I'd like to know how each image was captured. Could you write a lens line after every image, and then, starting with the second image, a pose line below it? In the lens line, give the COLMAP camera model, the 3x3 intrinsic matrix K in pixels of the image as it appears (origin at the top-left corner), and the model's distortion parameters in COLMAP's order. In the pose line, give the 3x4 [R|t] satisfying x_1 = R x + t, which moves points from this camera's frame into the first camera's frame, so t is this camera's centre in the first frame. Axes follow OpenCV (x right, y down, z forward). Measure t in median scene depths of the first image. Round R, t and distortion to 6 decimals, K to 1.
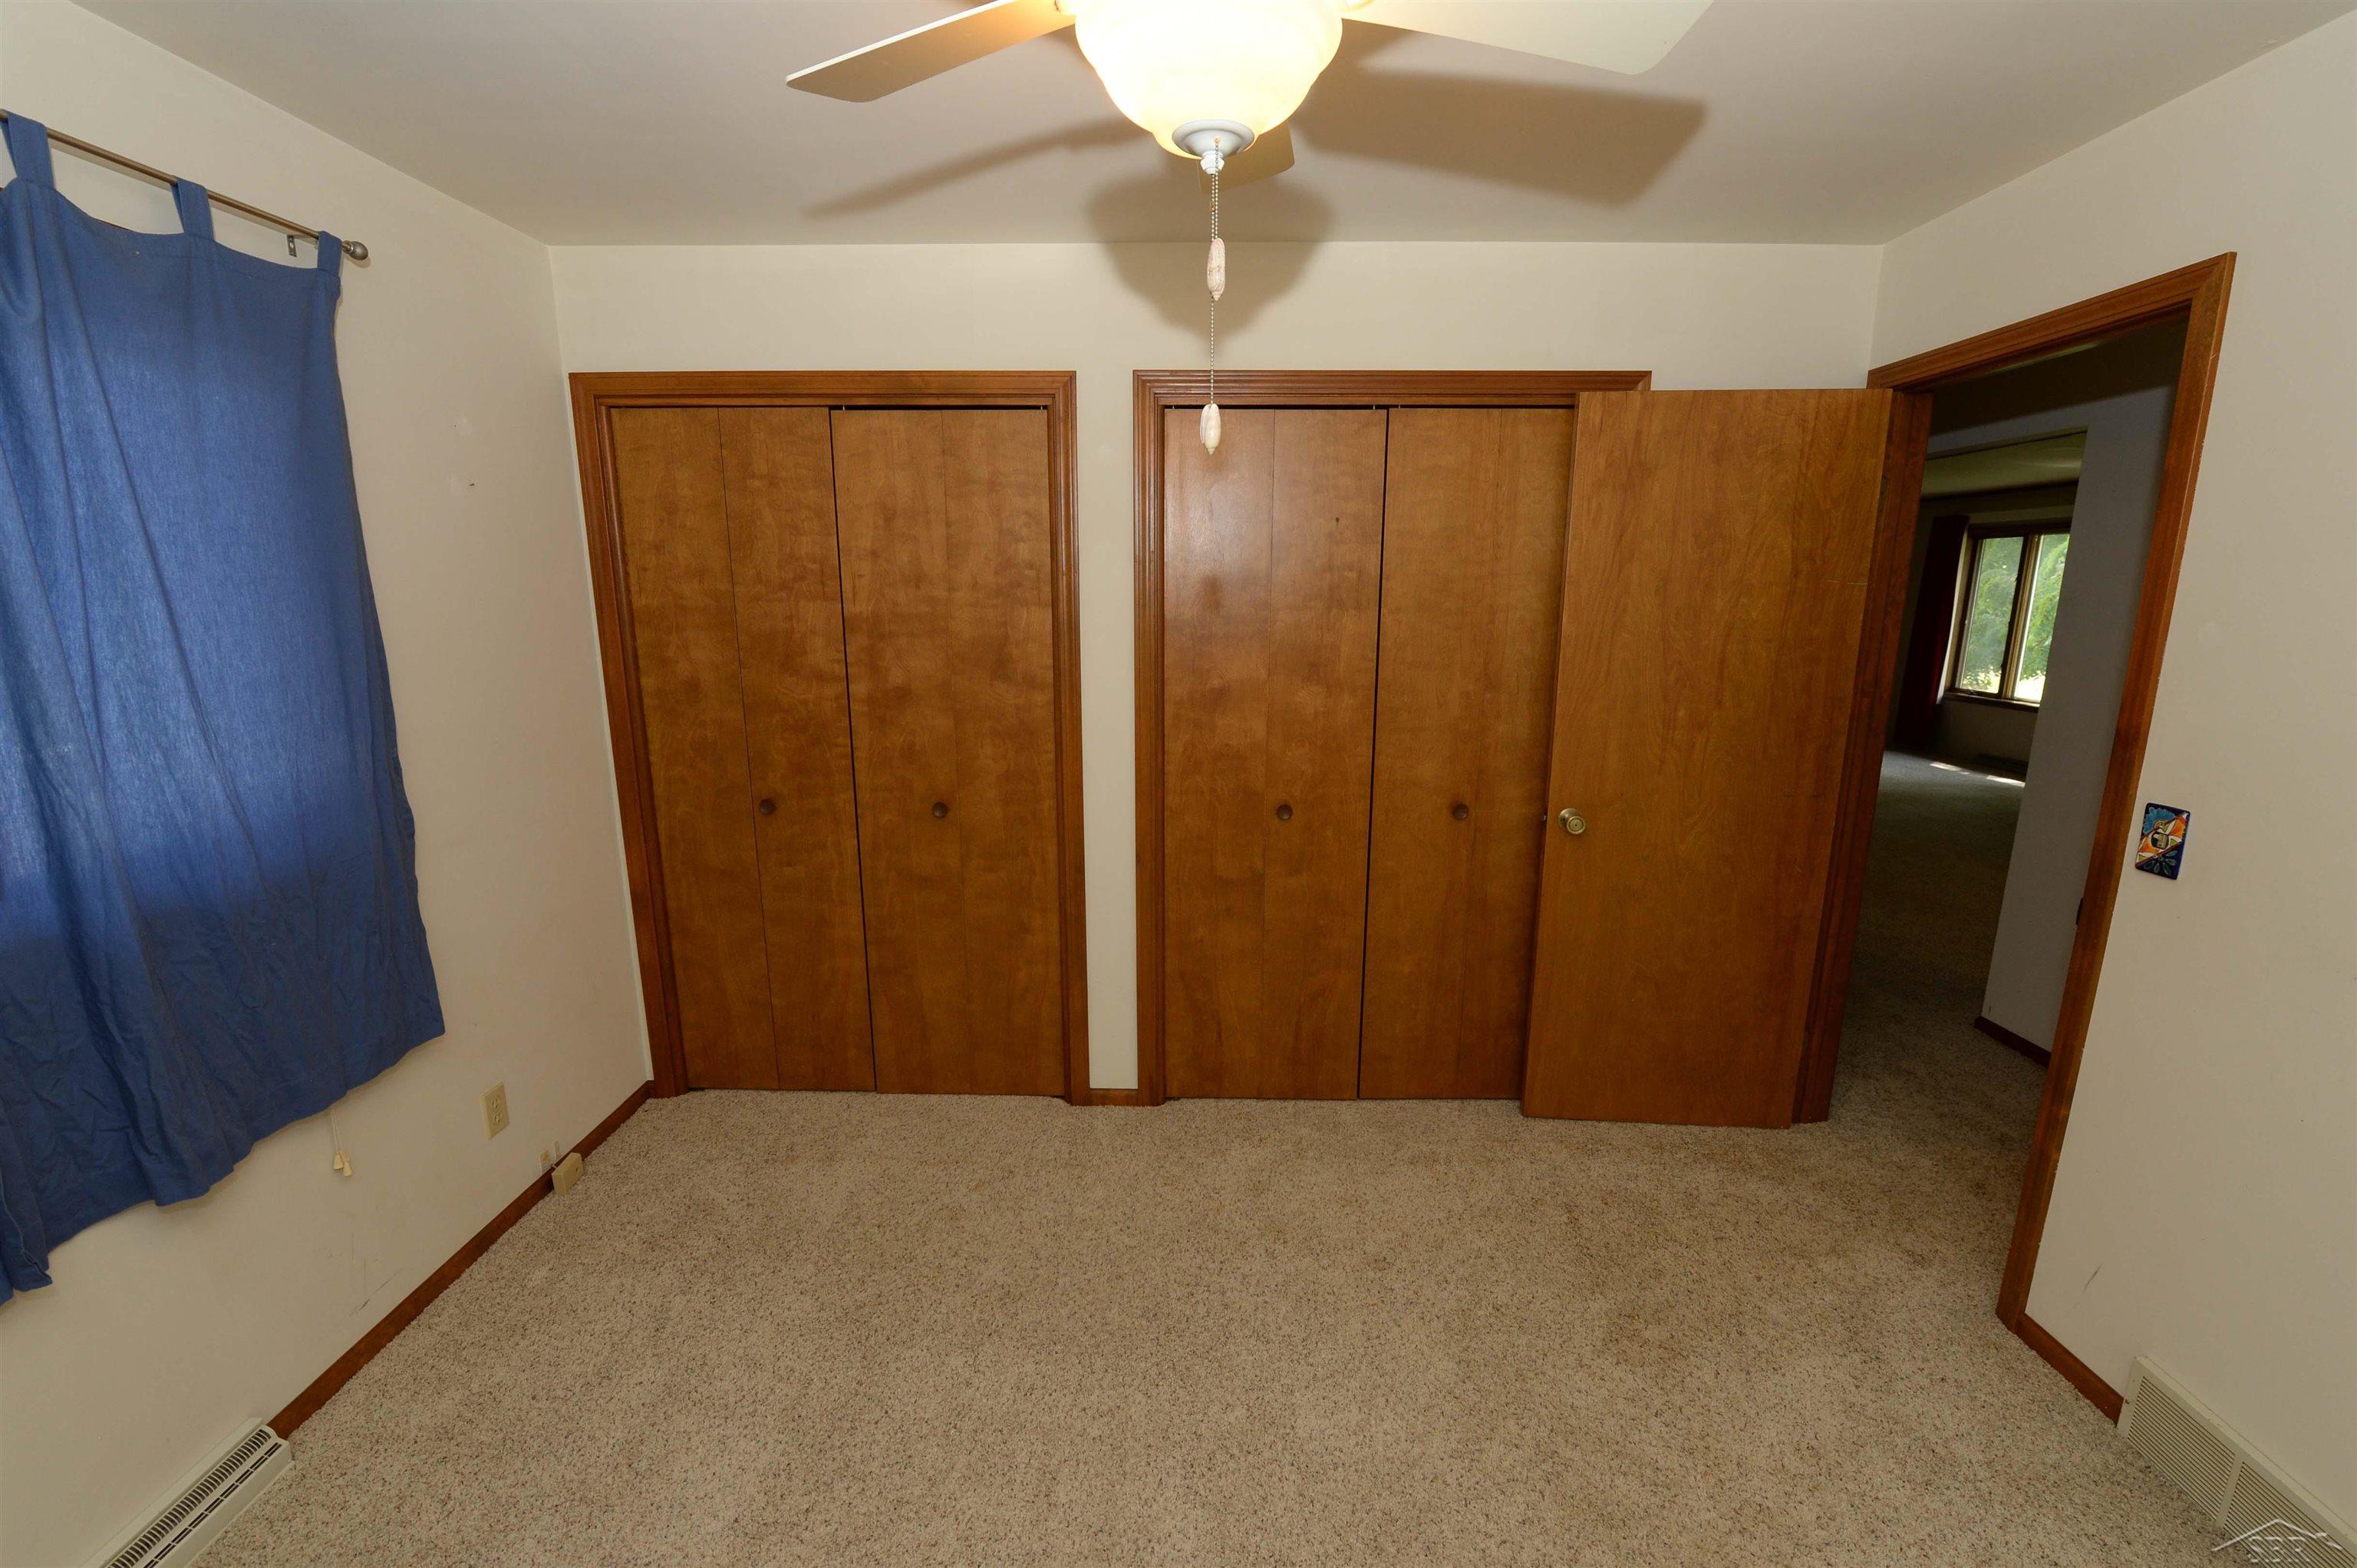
lens RADIAL K [[936.5, 0, 1177.5], [0, 936.5, 782.4], [0, 0, 1]] dist [-0.027708, -0.001200]
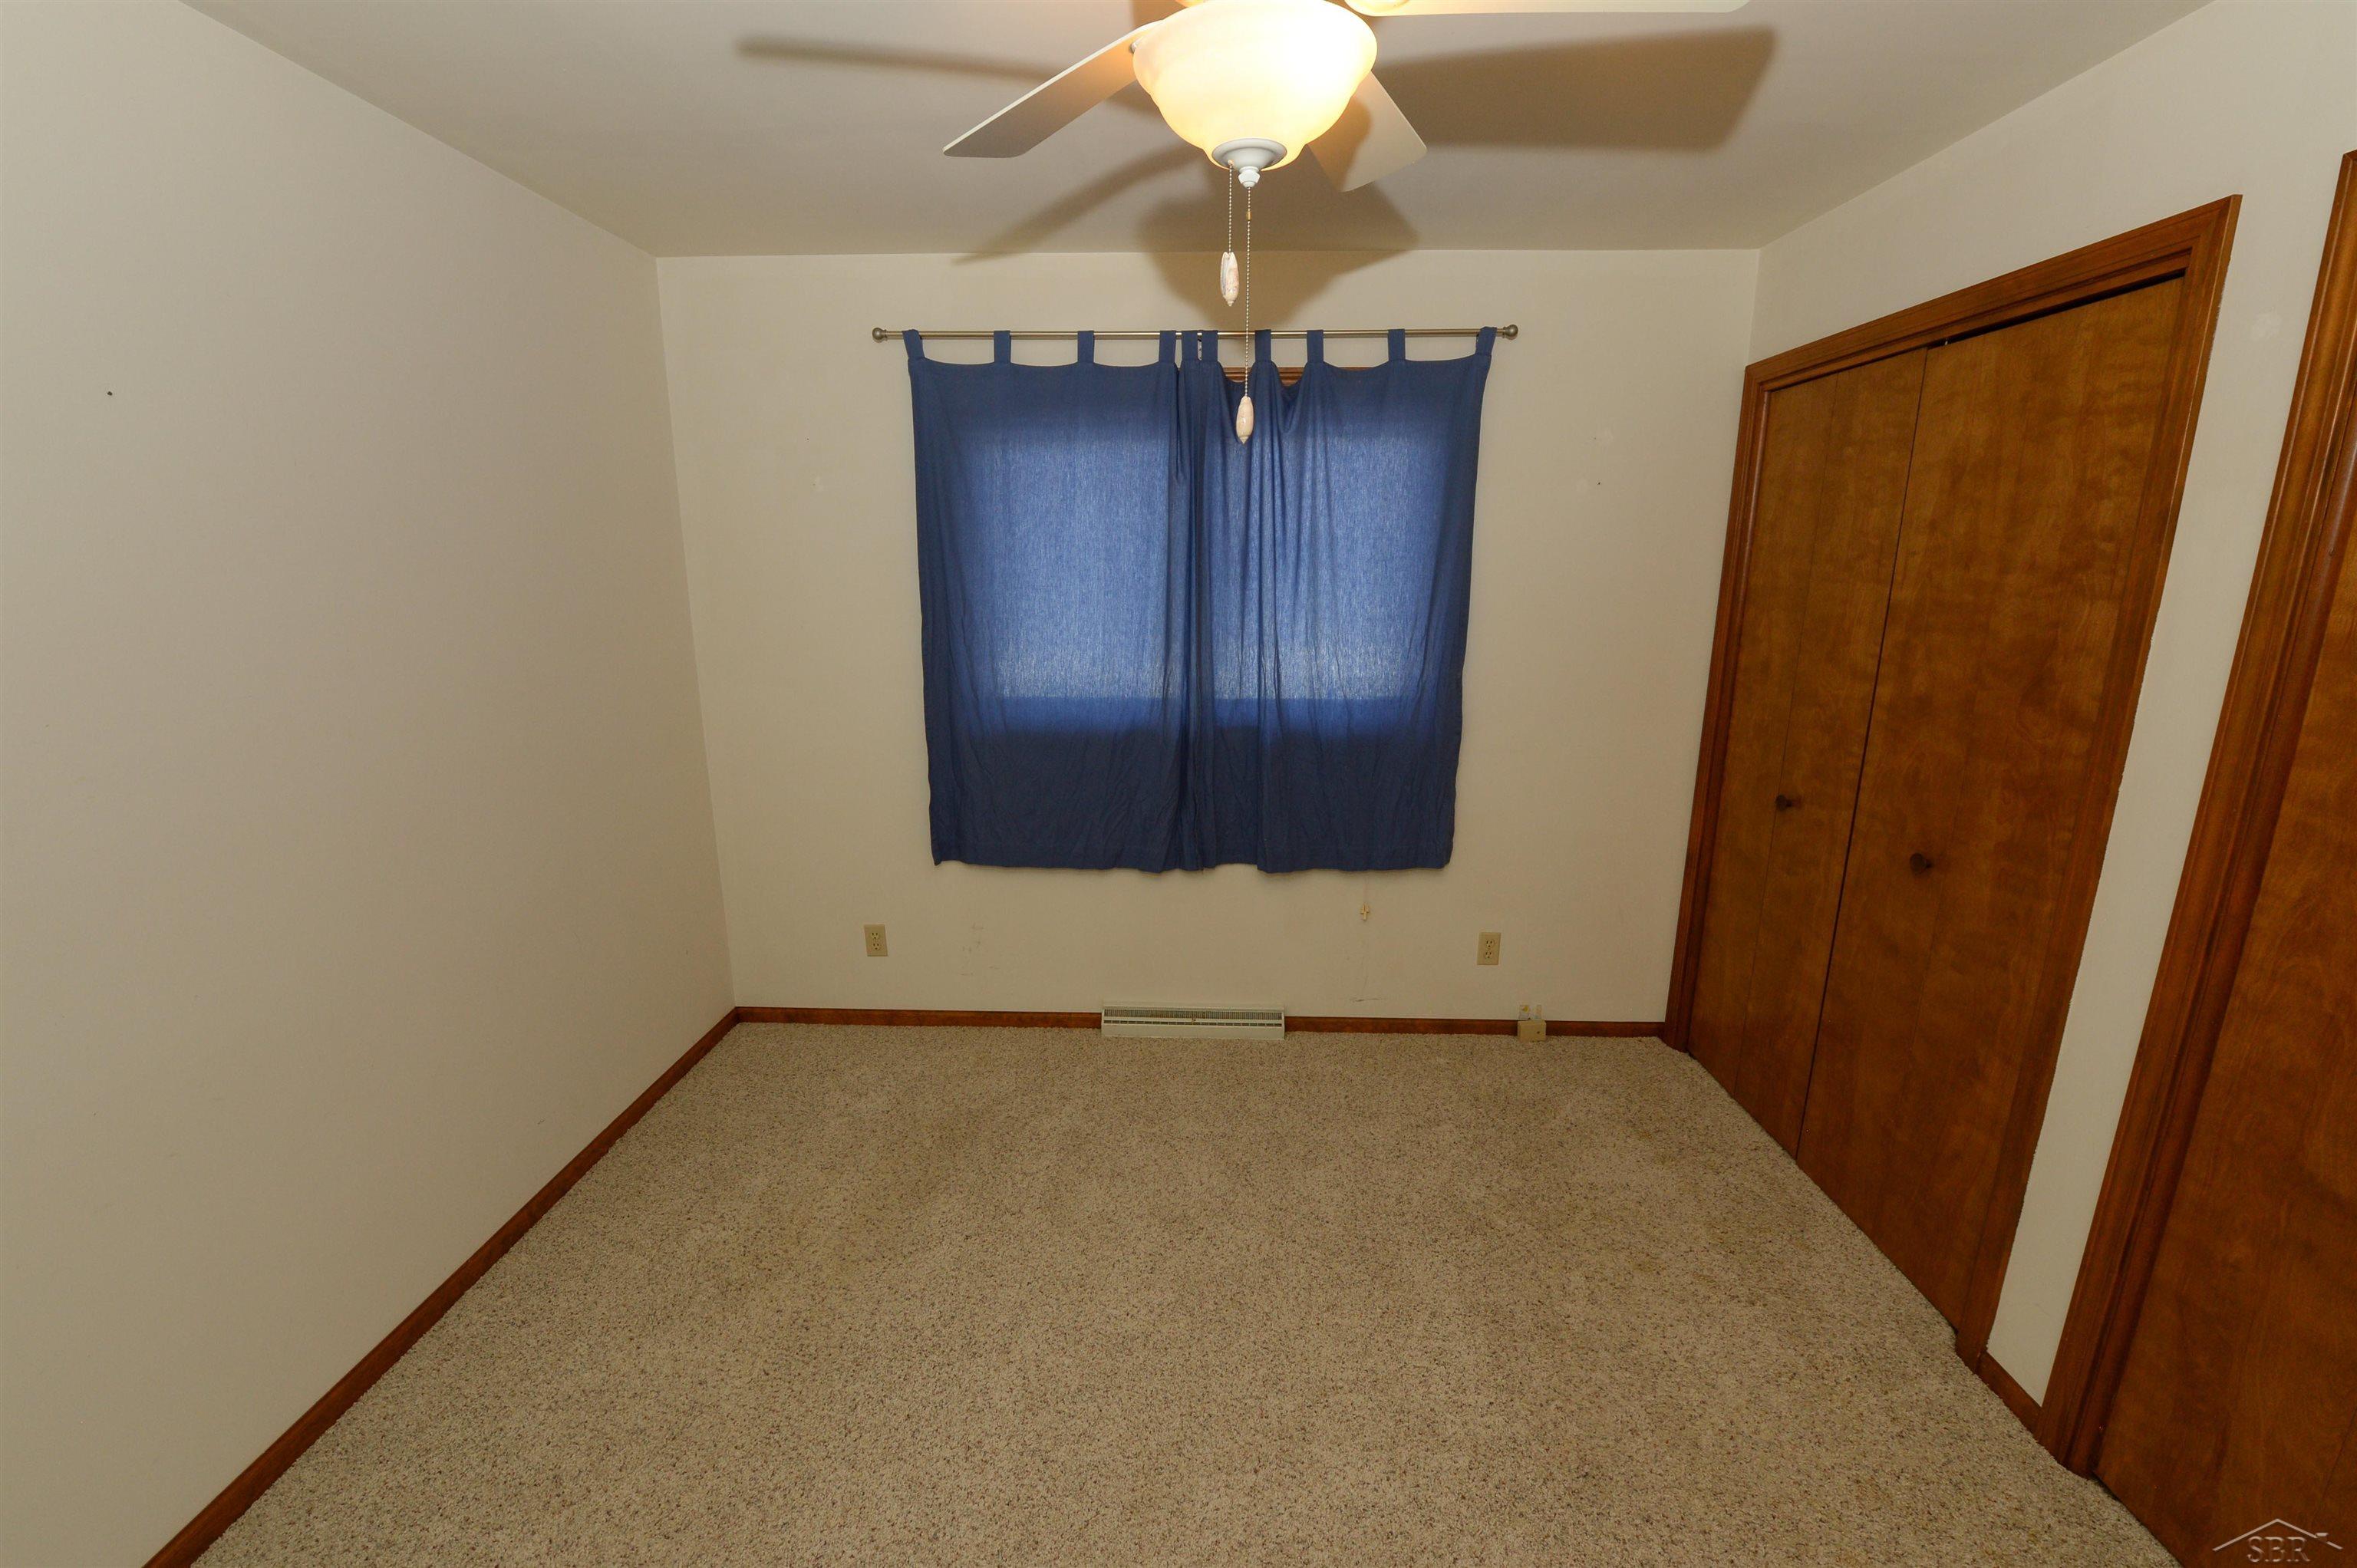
lens RADIAL K [[936.5, 0, 1177.3], [0, 936.5, 782.0], [0, 0, 1]] dist [-0.027708, -0.001200]
pose [[-0.021293, 0.221597, -0.974906, 0.482798], [-0.203054, 0.953845, 0.221245, -0.078710], [0.978936, 0.202670, 0.024687, 0.393964]]
